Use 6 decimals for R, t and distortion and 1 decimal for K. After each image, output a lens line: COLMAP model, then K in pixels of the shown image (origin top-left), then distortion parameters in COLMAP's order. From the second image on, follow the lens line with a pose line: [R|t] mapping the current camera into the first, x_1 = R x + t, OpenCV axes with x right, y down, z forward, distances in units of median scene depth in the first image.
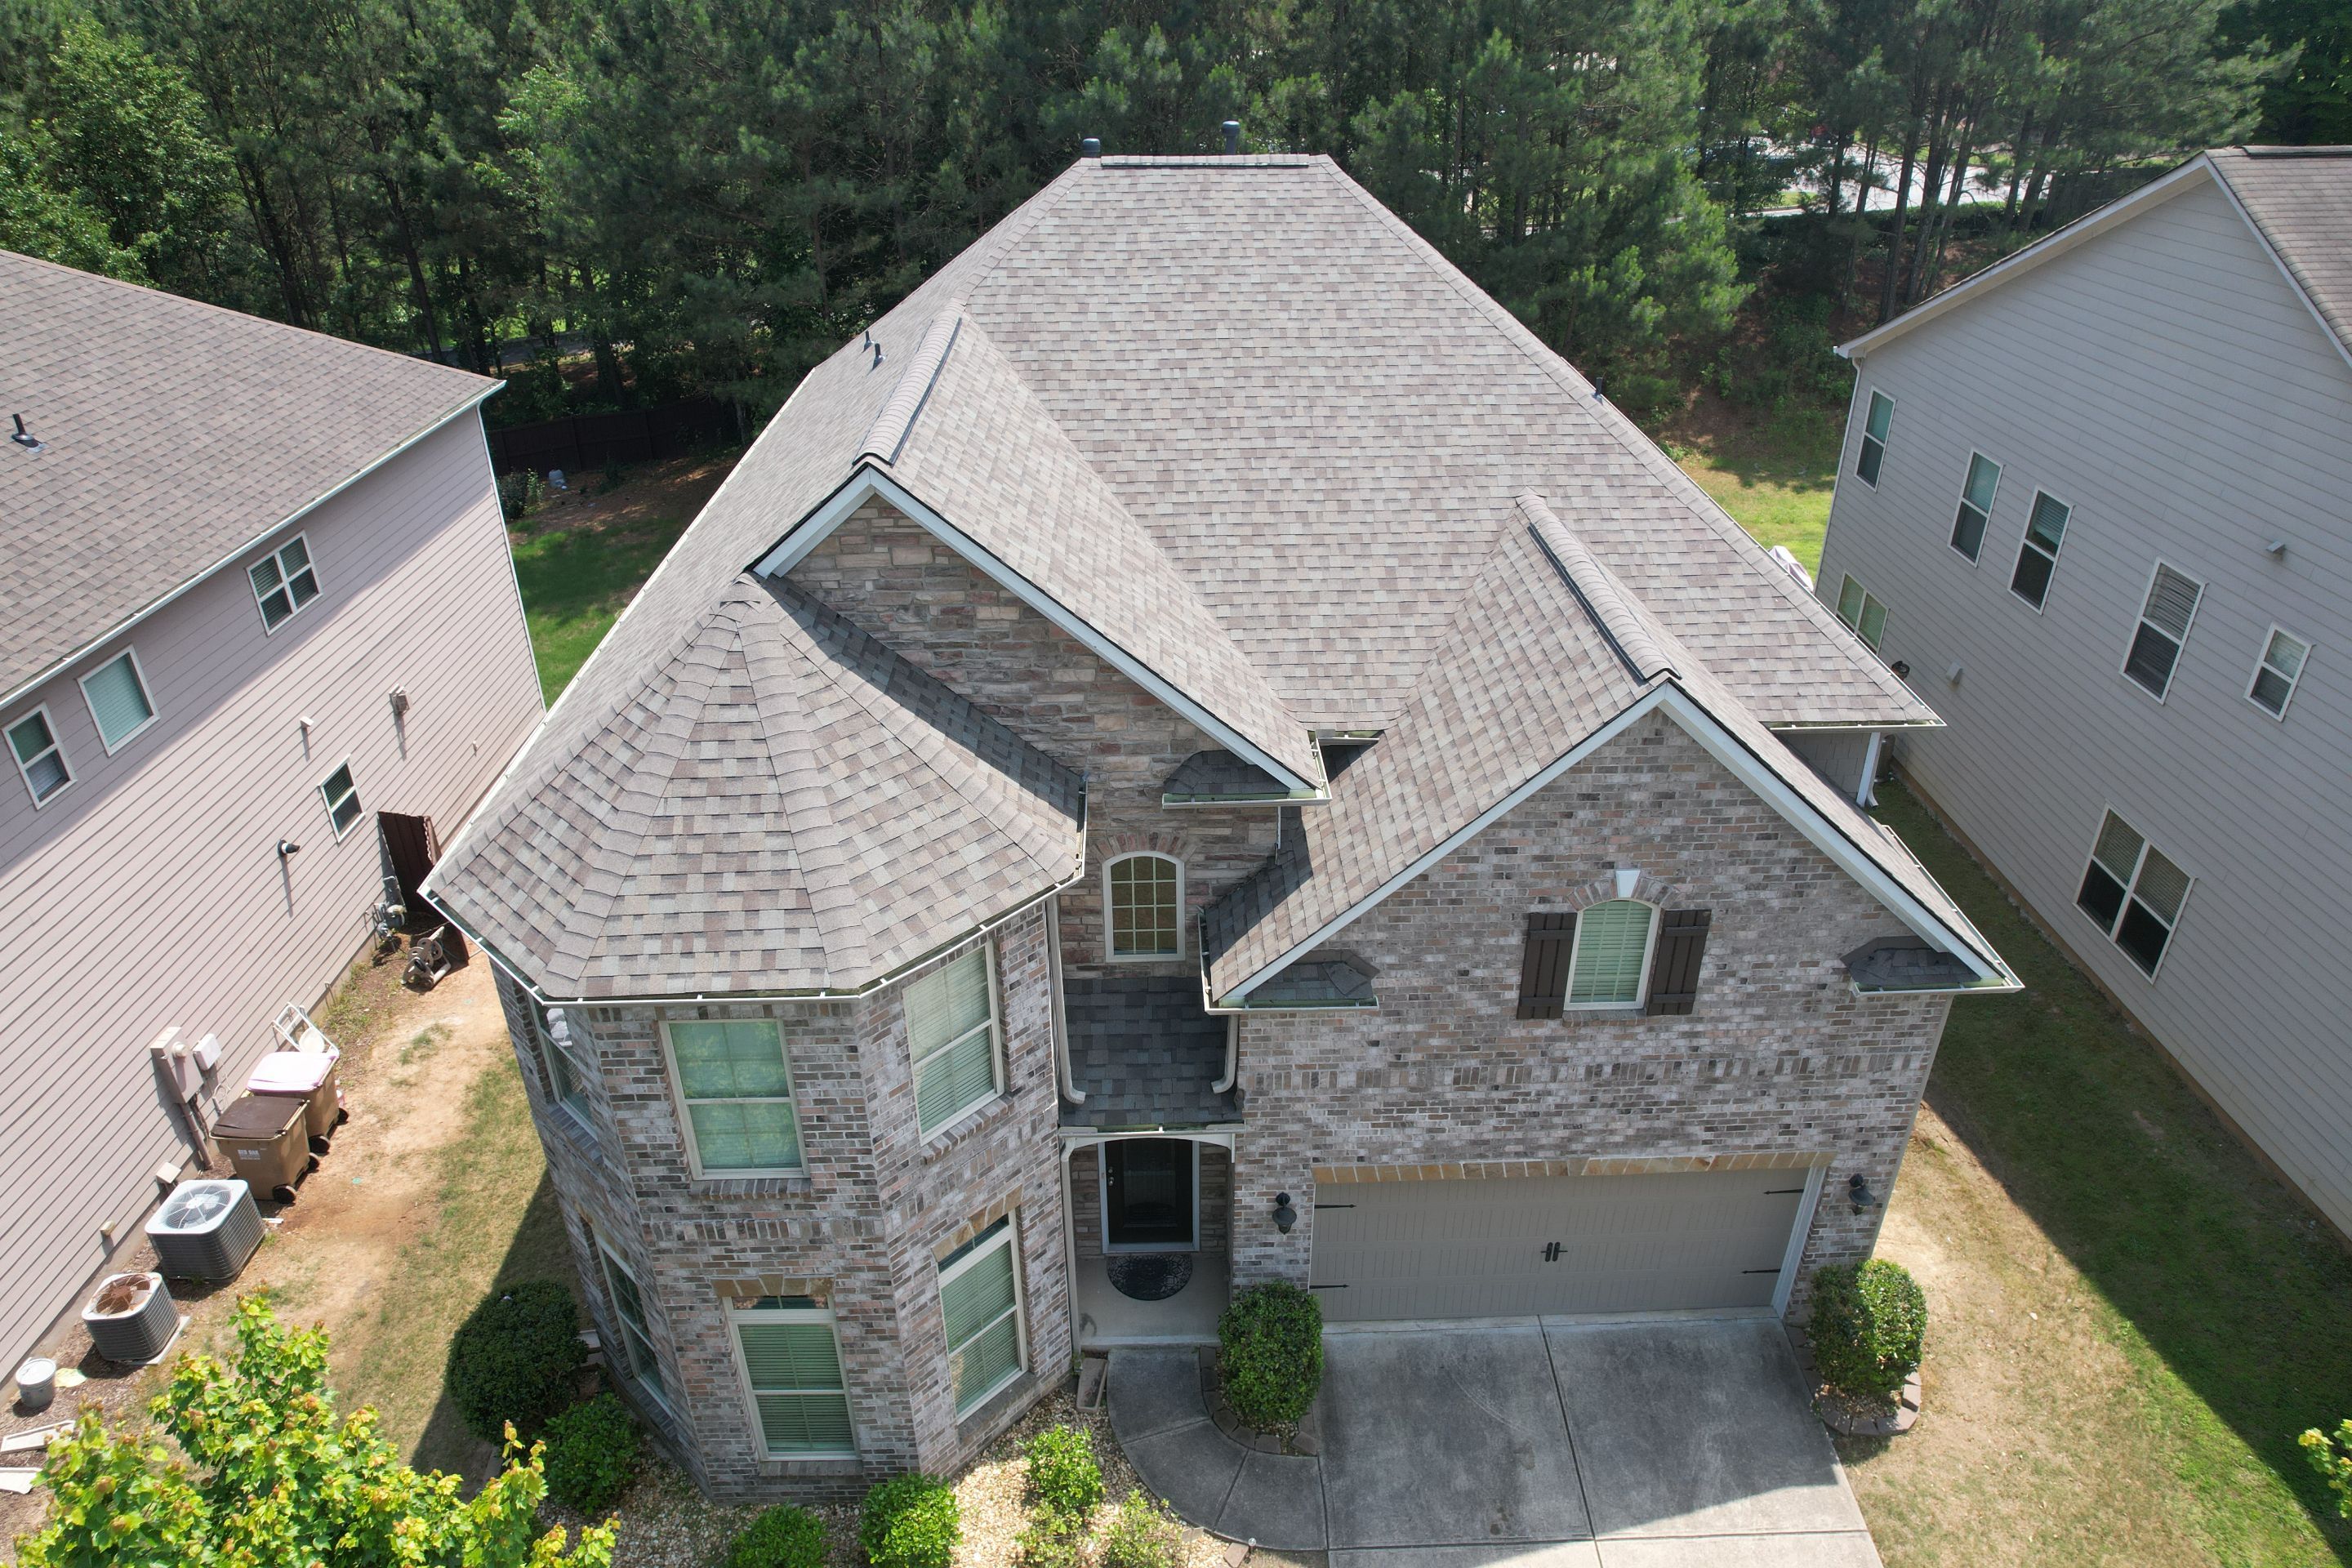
lens RADIAL K [[1486.9, 0, 1179.3], [0, 1486.9, 774.6], [0, 0, 1]] dist [-0.069072, 0.068215]
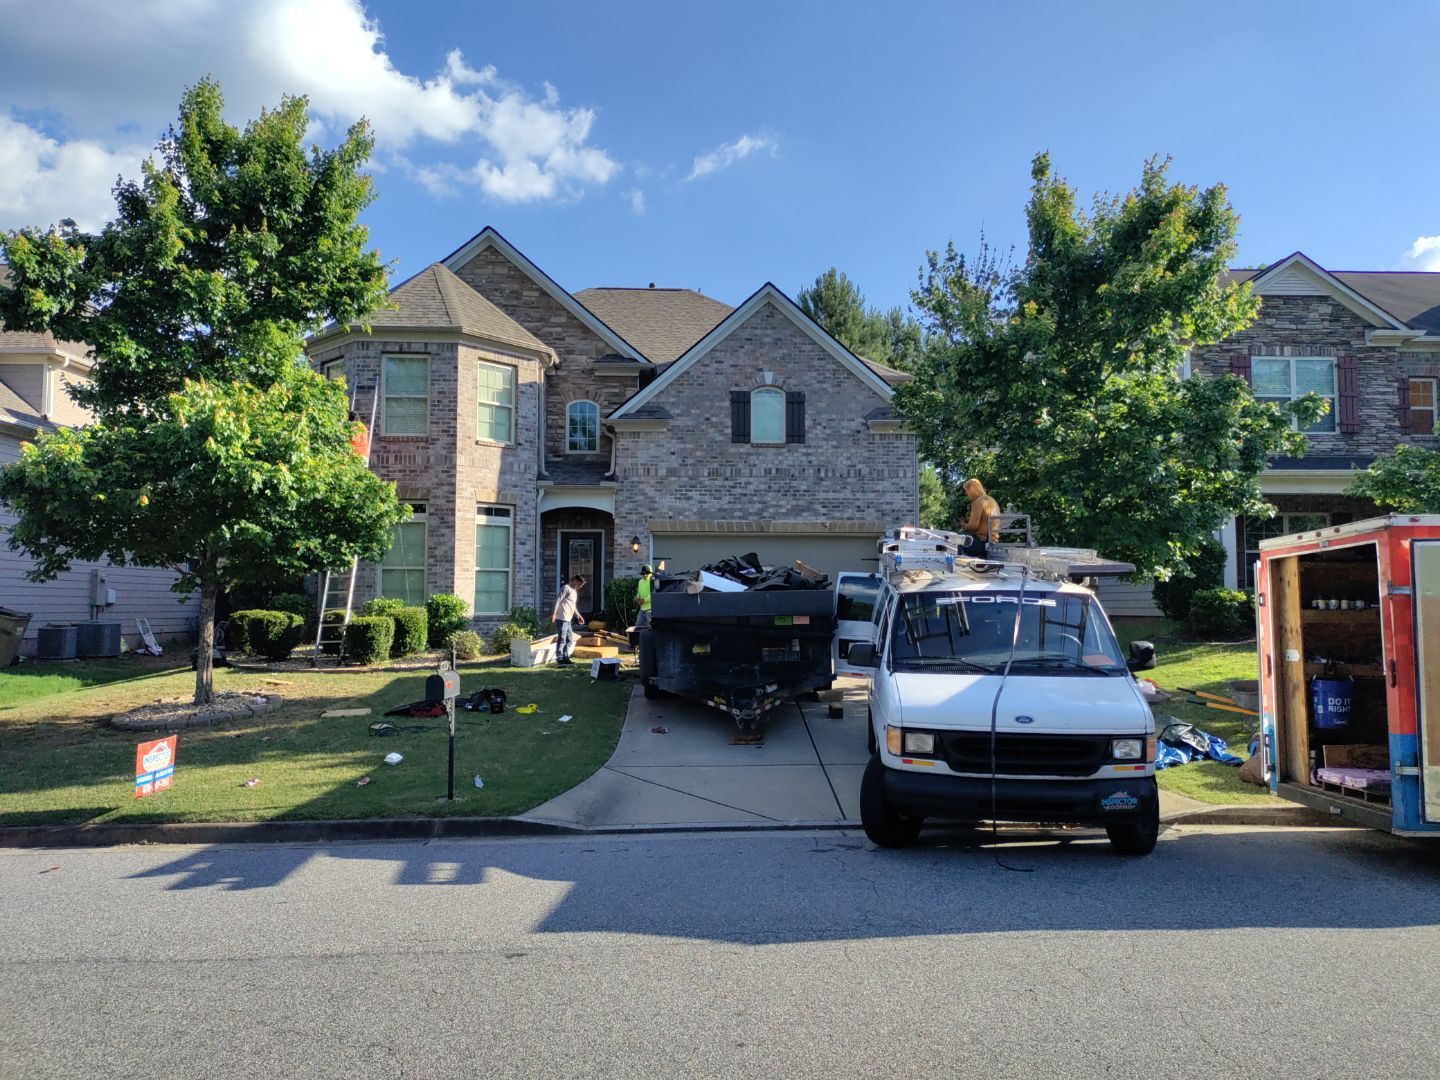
lens RADIAL K [[1045.4, 0, 725.5], [0, 1045.4, 535.6], [0, 0, 1]] dist [0.114488, -0.176811]
pose [[0.999909, 0.009782, 0.009255, 0.197723], [-0.003241, 0.841874, -0.539665, 1.177635], [-0.013070, 0.539586, 0.841829, -0.343406]]
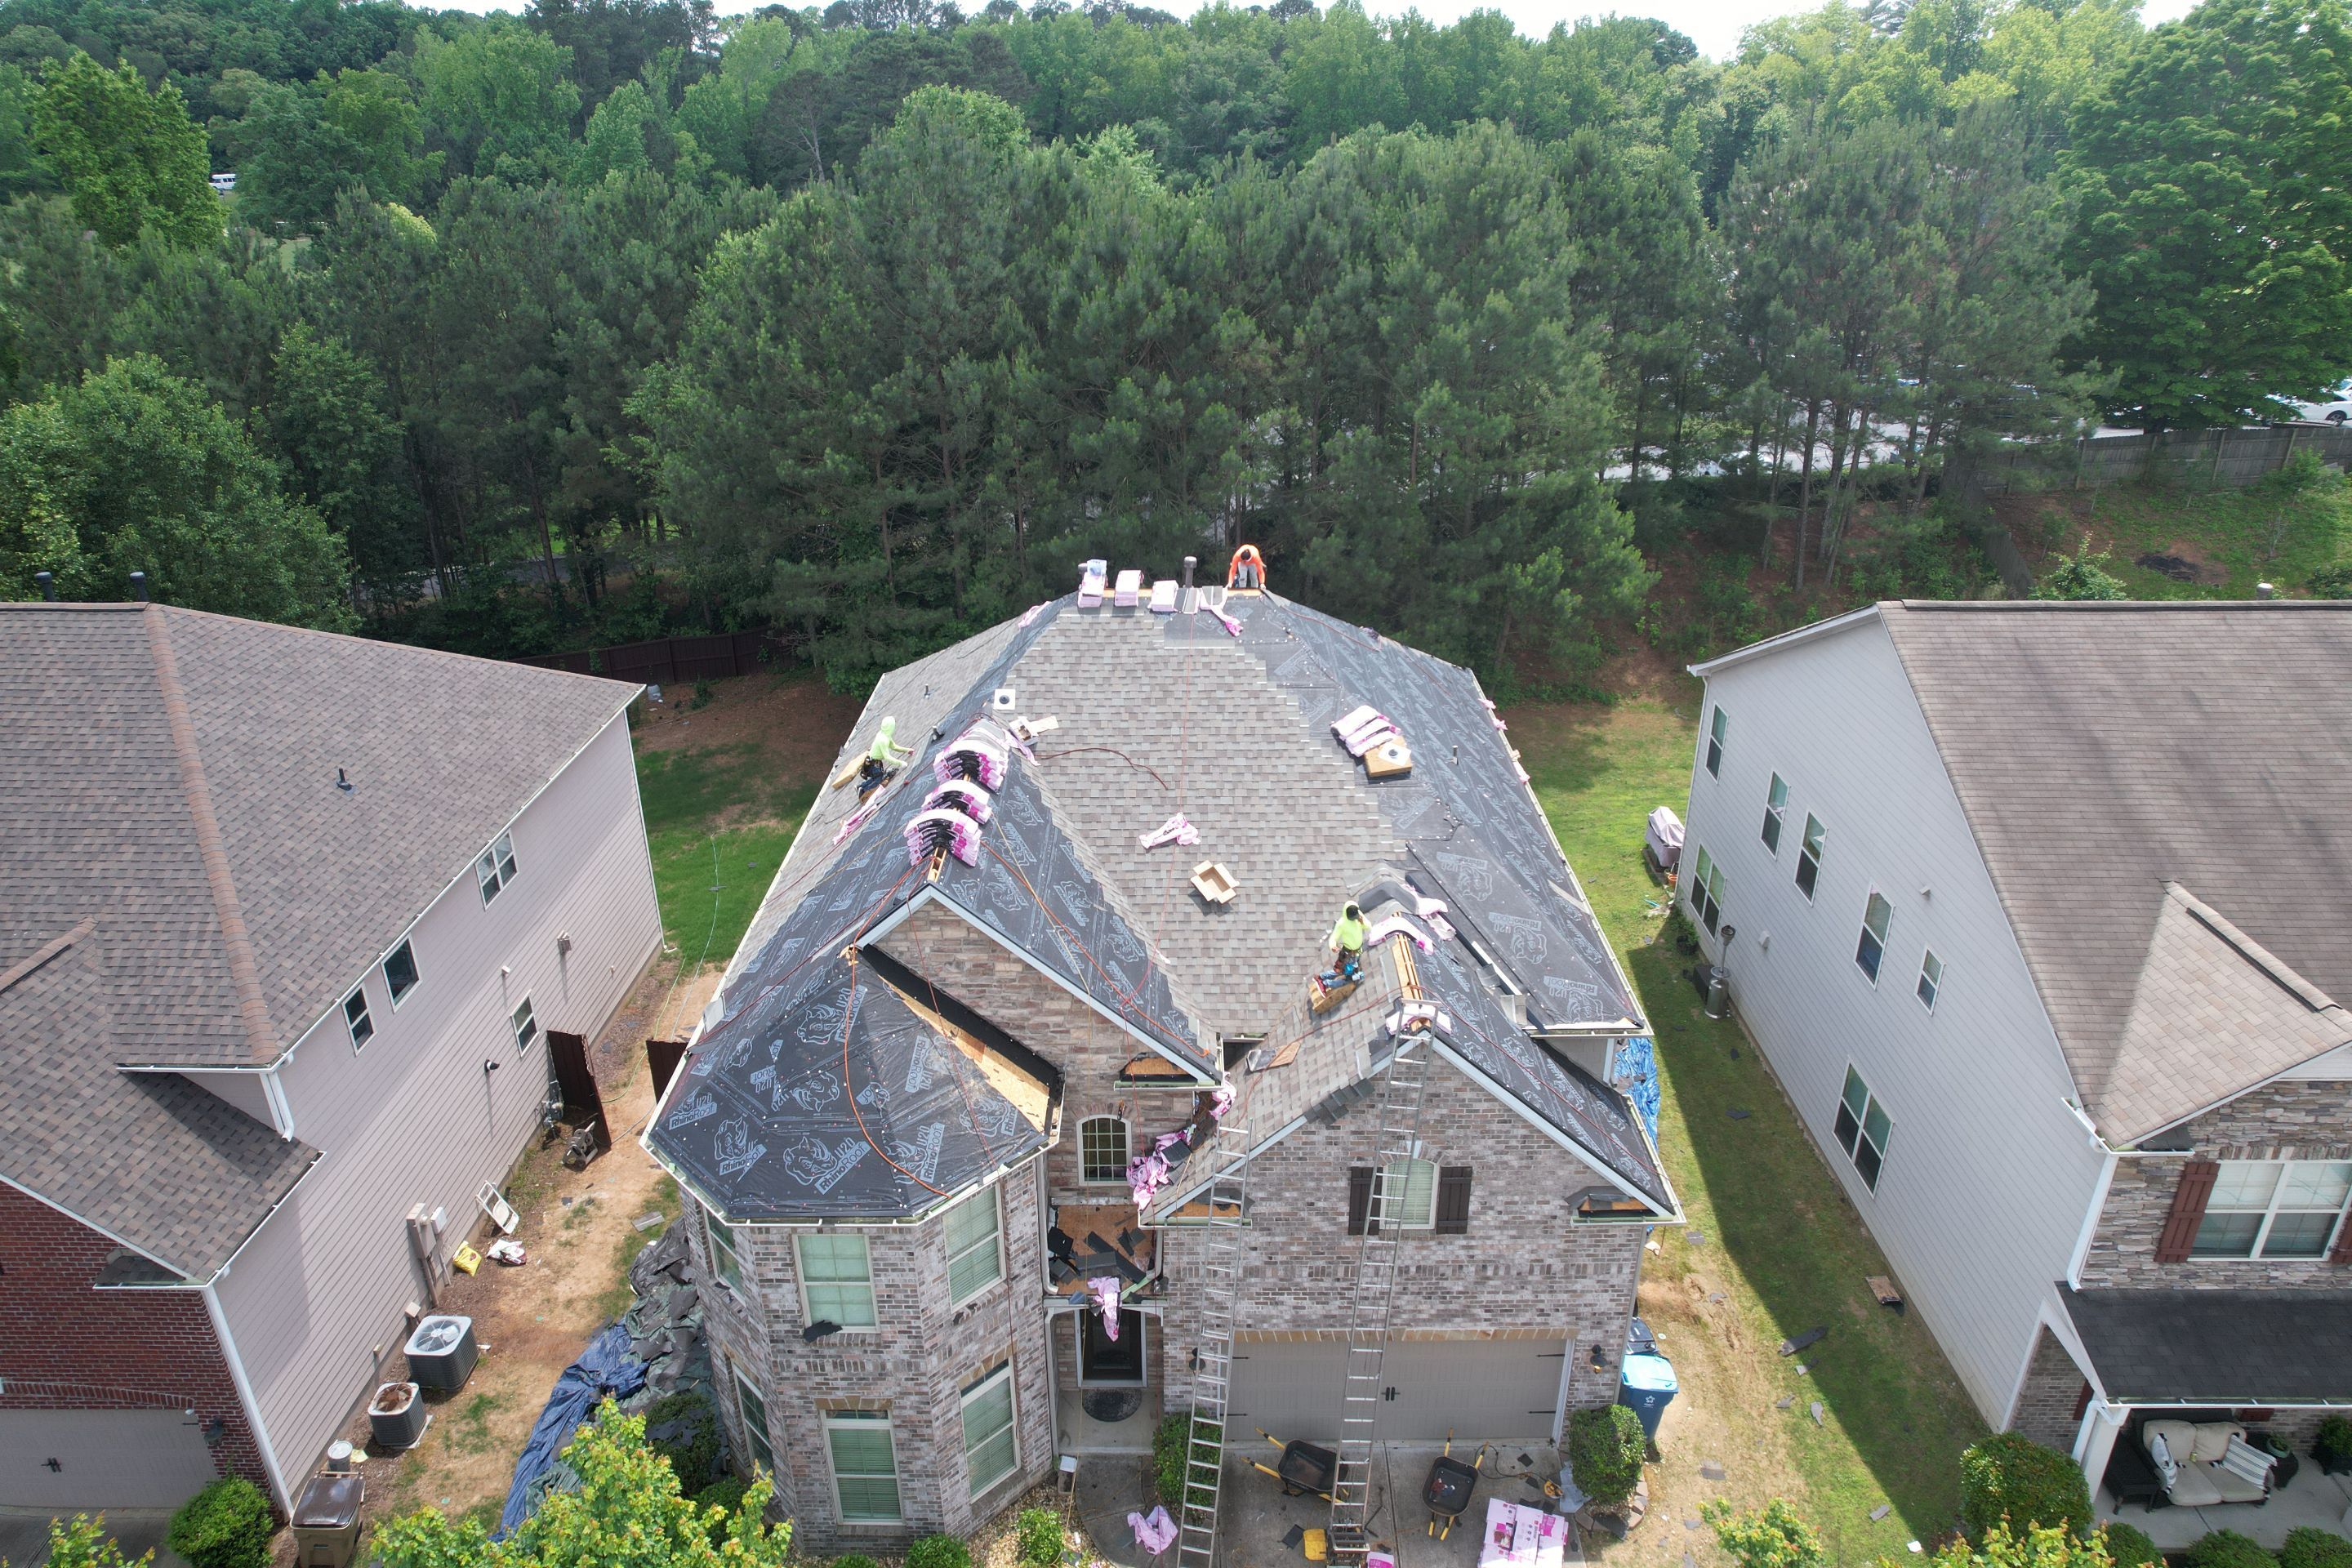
lens RADIAL K [[1498.8, 0, 1180.0], [0, 1498.8, 774.3], [0, 0, 1]] dist [-0.064633, 0.054244]
pose [[0.999511, 0.013072, -0.028402, 0.091500], [-0.015261, 0.996816, -0.078262, -0.174470], [0.027289, 0.078657, 0.996528, -0.531699]]
